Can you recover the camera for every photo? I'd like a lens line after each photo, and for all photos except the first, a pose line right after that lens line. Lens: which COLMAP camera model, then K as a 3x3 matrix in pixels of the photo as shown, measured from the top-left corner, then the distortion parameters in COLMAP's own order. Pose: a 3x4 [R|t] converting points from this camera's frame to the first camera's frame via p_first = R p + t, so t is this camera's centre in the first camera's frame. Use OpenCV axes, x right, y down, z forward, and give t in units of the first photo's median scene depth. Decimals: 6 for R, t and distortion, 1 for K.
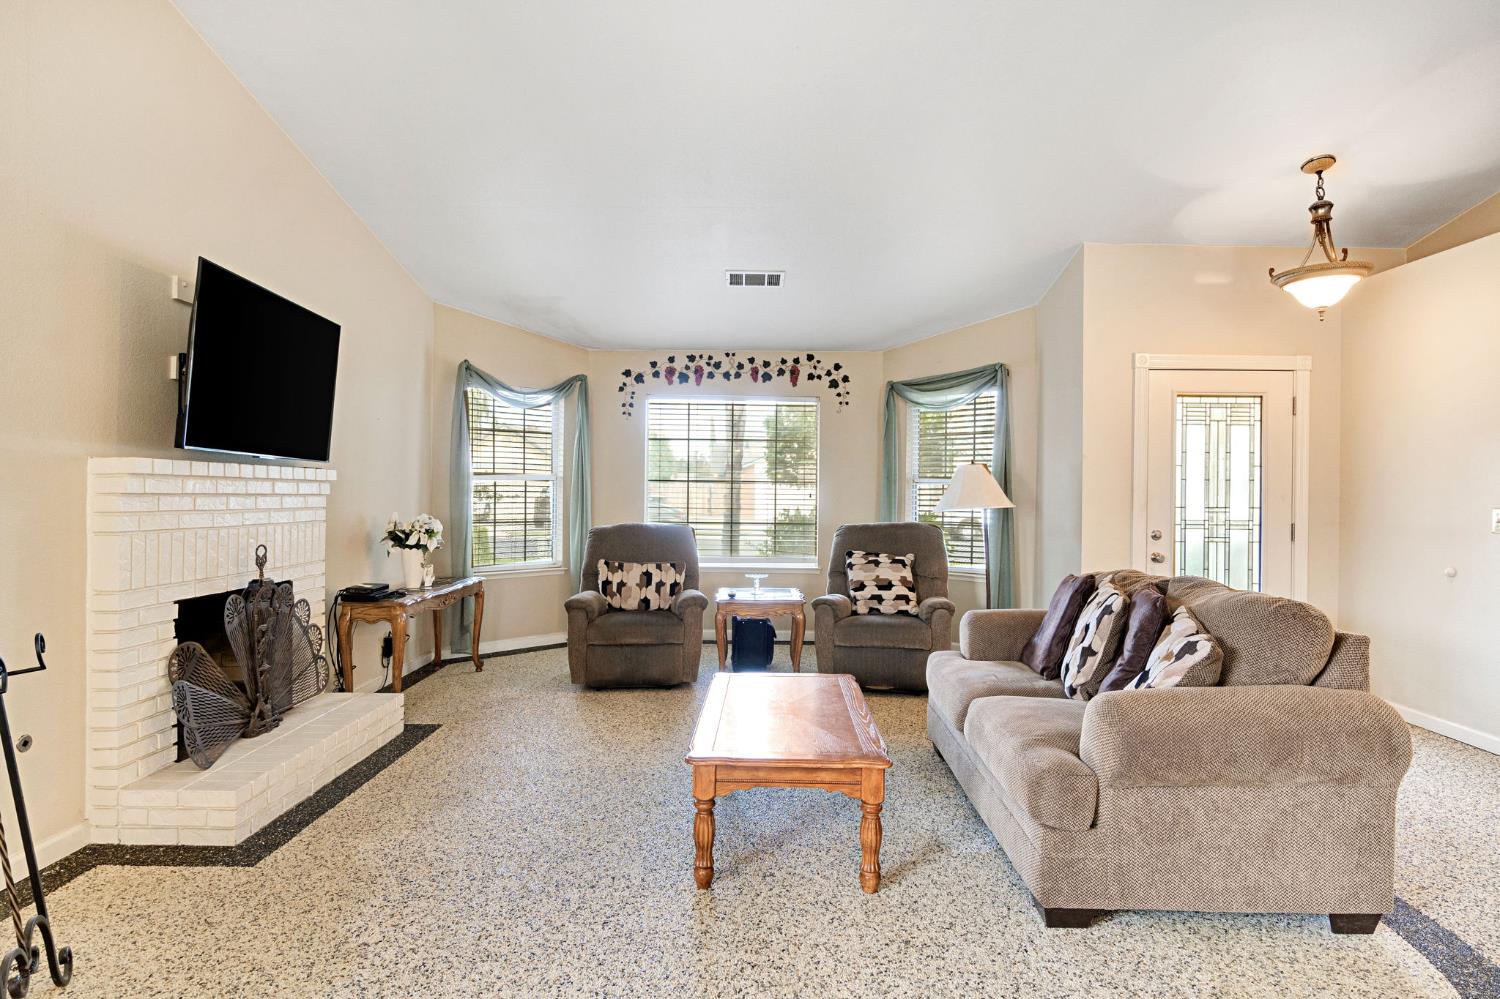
lens RADIAL K [[830.0, 0, 755.8], [0, 830.0, 494.8], [0, 0, 1]] dist [-0.003280, -0.000585]
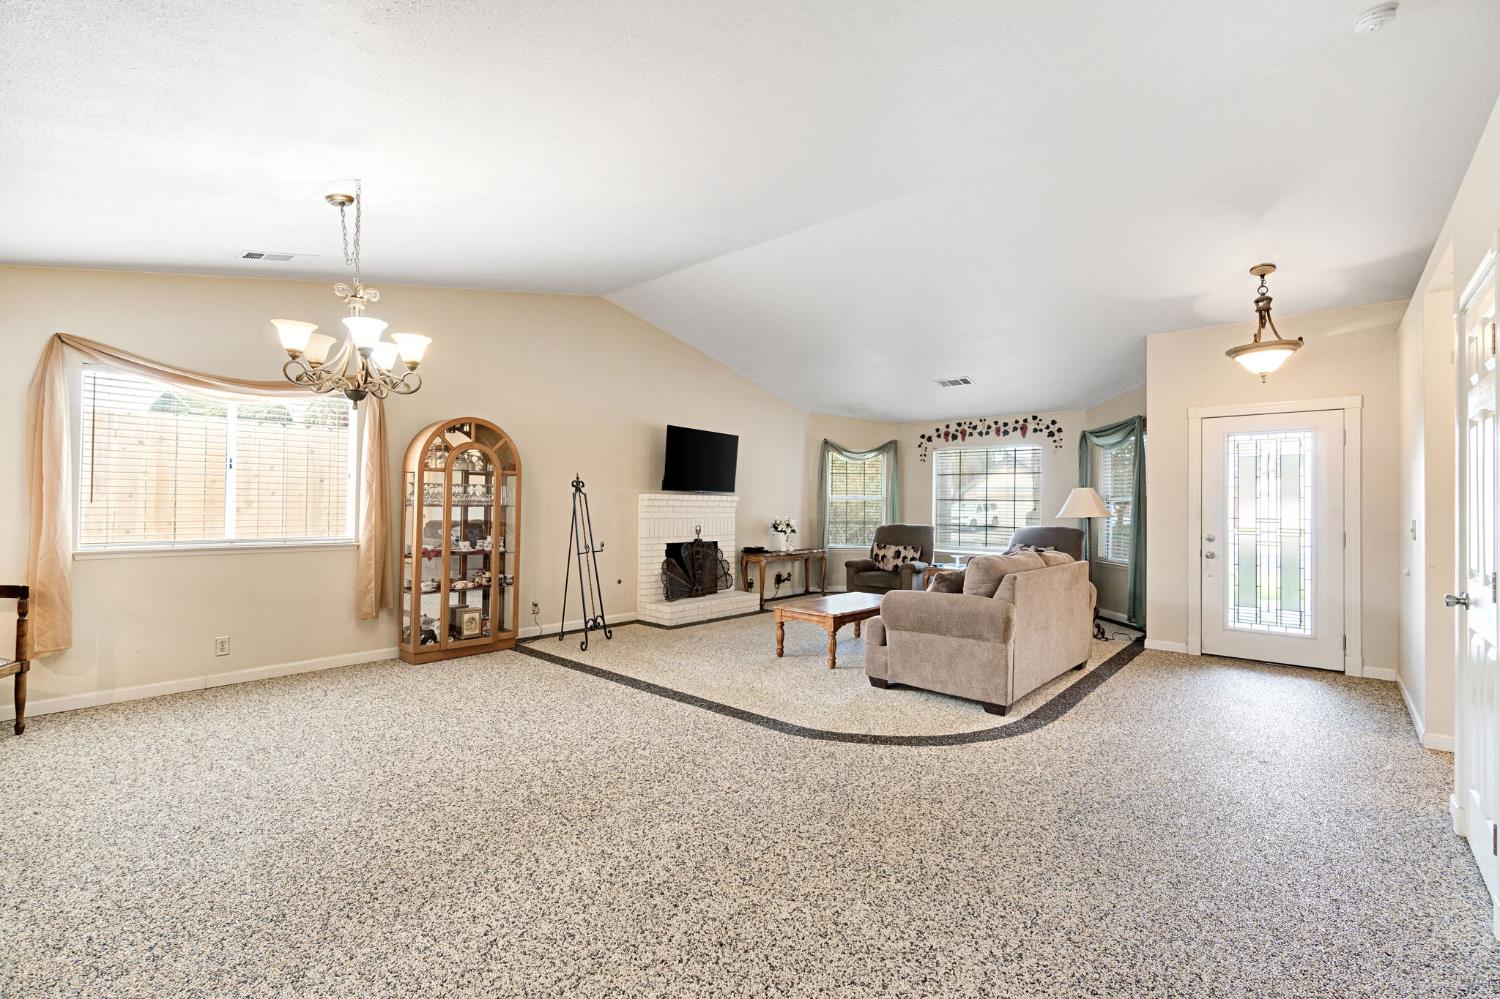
lens RADIAL K [[654.2, 0, 755.4], [0, 654.2, 500.6], [0, 0, 1]] dist [-0.000712, 0.000027]
pose [[0.751460, -0.004529, -0.659763, 0.591110], [-0.005467, 0.999899, -0.013091, 0.004595], [0.659756, 0.013445, 0.751360, -0.286875]]
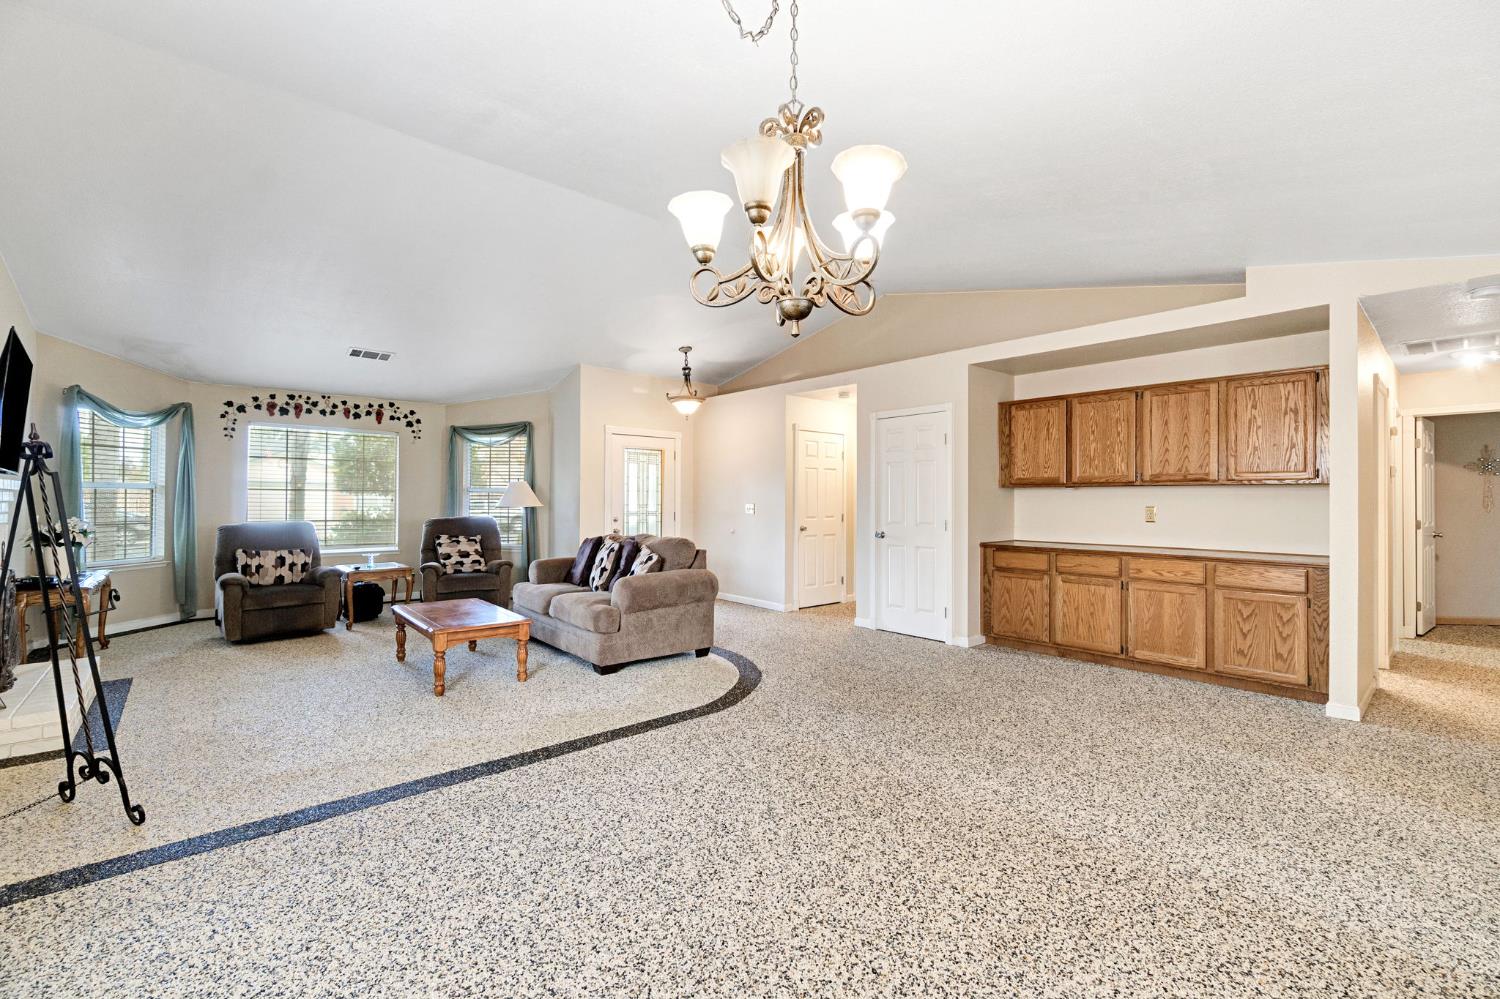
lens RADIAL K [[638.9, 0, 749.7], [0, 638.9, 495.6], [0, 0, 1]] dist [-0.002956, -0.000132]
pose [[0.756165, -0.001145, 0.654380, -0.240633], [0.004536, 0.999984, -0.003492, -0.000516], [-0.654365, 0.005609, 0.756158, -0.312910]]
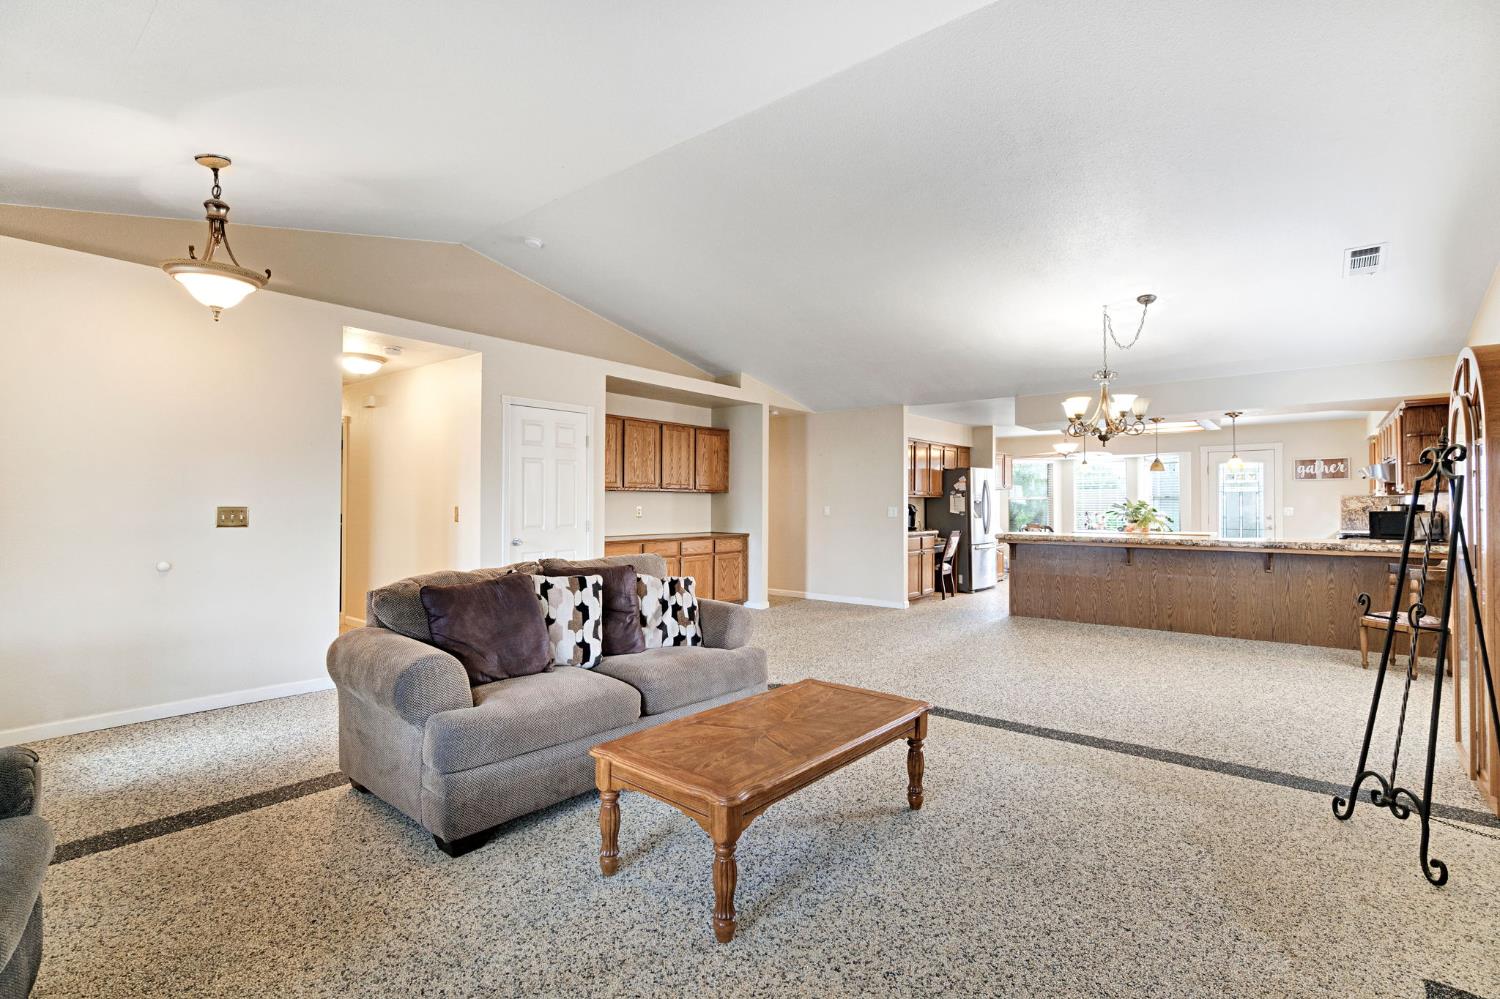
lens RADIAL K [[692.4, 0, 757.3], [0, 692.4, 501.6], [0, 0, 1]] dist [-0.002457, -0.000302]
pose [[-0.772406, -0.009445, 0.635058, -0.262806], [-0.008118, 0.999955, 0.004999, -0.002732], [-0.635077, -0.001294, -0.772448, 0.948026]]
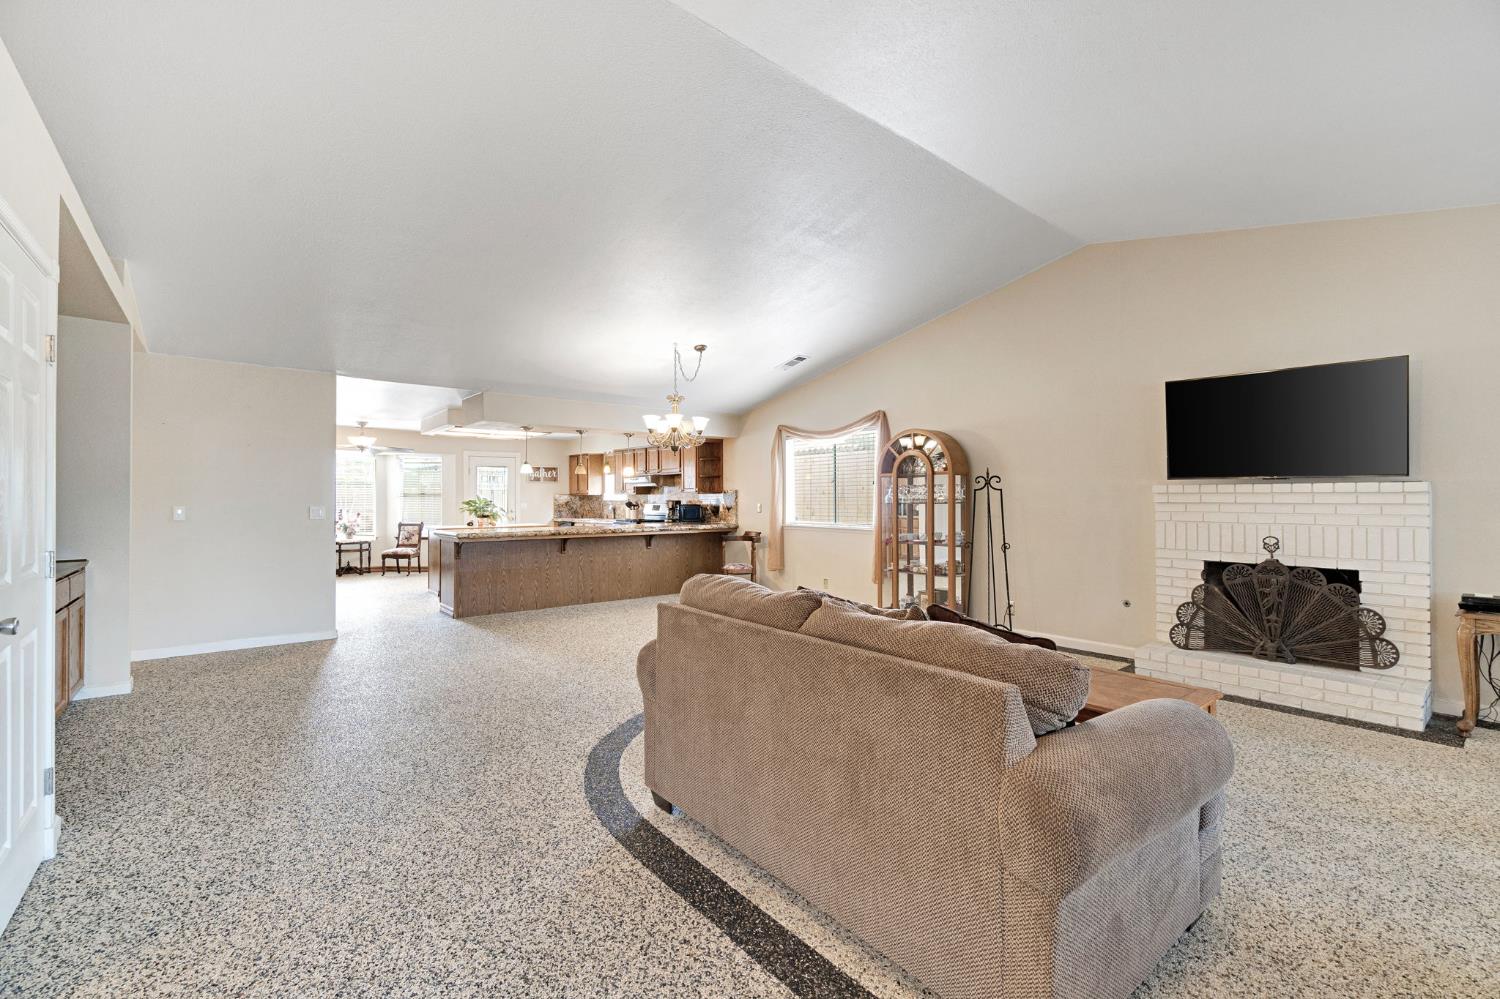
lens RADIAL K [[638.9, 0, 749.7], [0, 638.9, 495.6], [0, 0, 1]] dist [-0.002956, -0.000132]
pose [[-0.777002, -0.012821, -0.629368, 0.571377], [-0.007671, 0.999911, -0.010899, 0.003101], [0.629452, -0.003640, -0.777031, 0.847448]]
